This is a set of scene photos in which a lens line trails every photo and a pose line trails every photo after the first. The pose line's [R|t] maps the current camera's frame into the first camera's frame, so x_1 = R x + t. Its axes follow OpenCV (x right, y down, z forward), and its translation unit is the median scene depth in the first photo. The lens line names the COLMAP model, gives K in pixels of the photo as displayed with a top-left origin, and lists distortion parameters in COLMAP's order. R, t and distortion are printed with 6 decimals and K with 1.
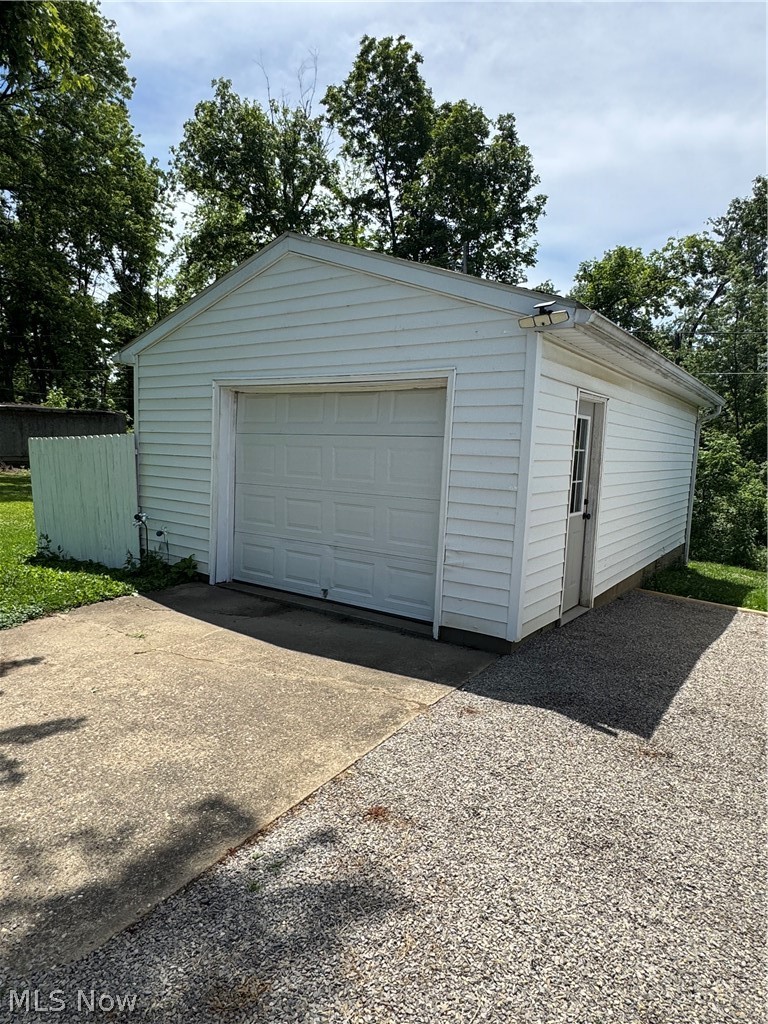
lens RADIAL K [[635.9, 0, 385.3], [0, 635.9, 505.6], [0, 0, 1]] dist [-0.016753, -0.000479]
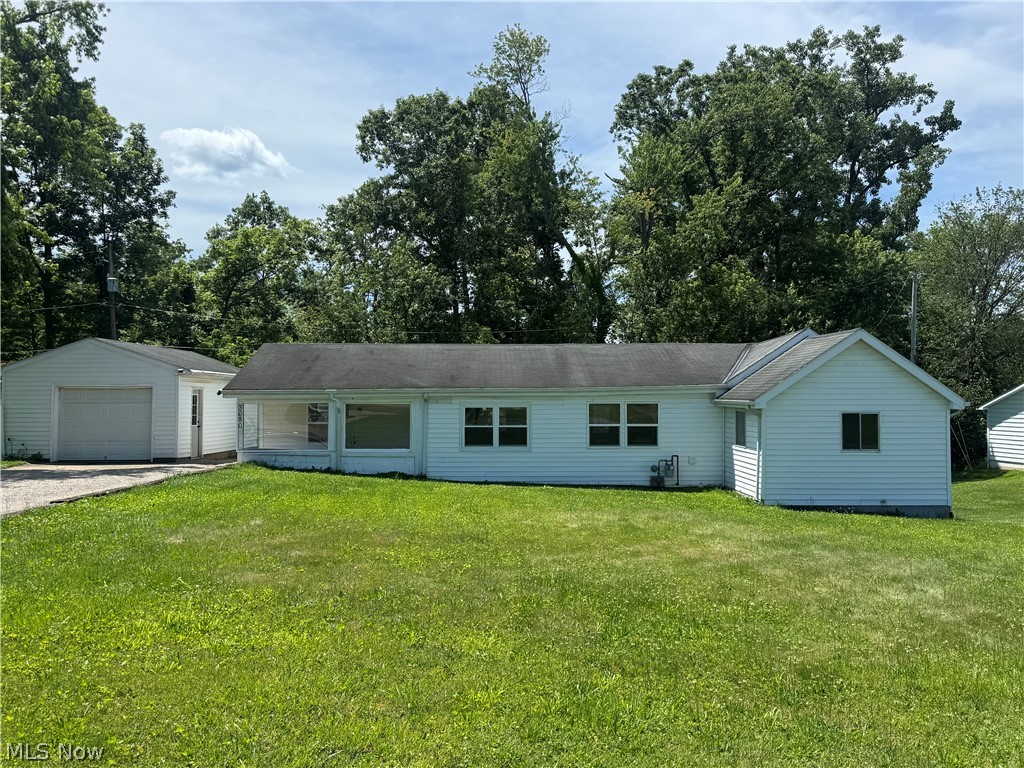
lens RADIAL K [[896.8, 0, 504.0], [0, 896.8, 376.8], [0, 0, 1]] dist [0.049466, -0.087251]
pose [[0.833174, -0.014312, 0.552825, -0.461810], [0.080575, 0.992139, -0.095751, 0.169856], [-0.547109, 0.124322, 0.827778, -1.858868]]
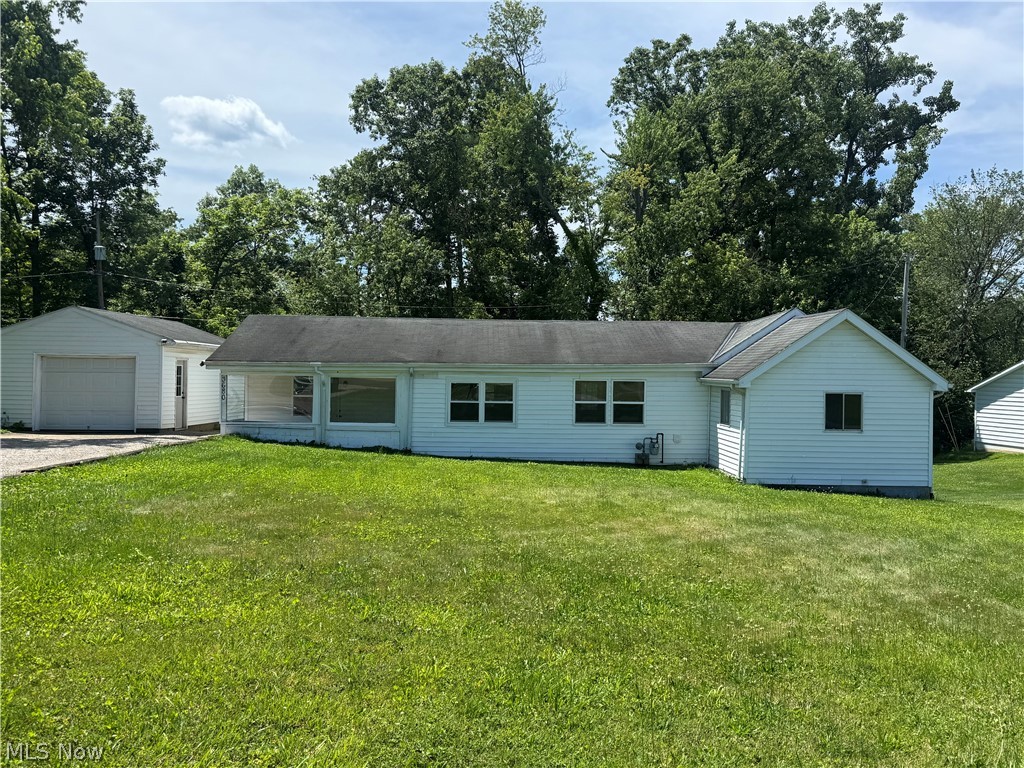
lens RADIAL K [[896.8, 0, 512.6], [0, 896.8, 382.4], [0, 0, 1]] dist [0.049466, -0.087251]
pose [[0.826143, -0.020389, 0.563092, -0.436984], [0.066858, 0.995832, -0.062032, 0.171992], [-0.559480, 0.088895, 0.824063, -1.866241]]
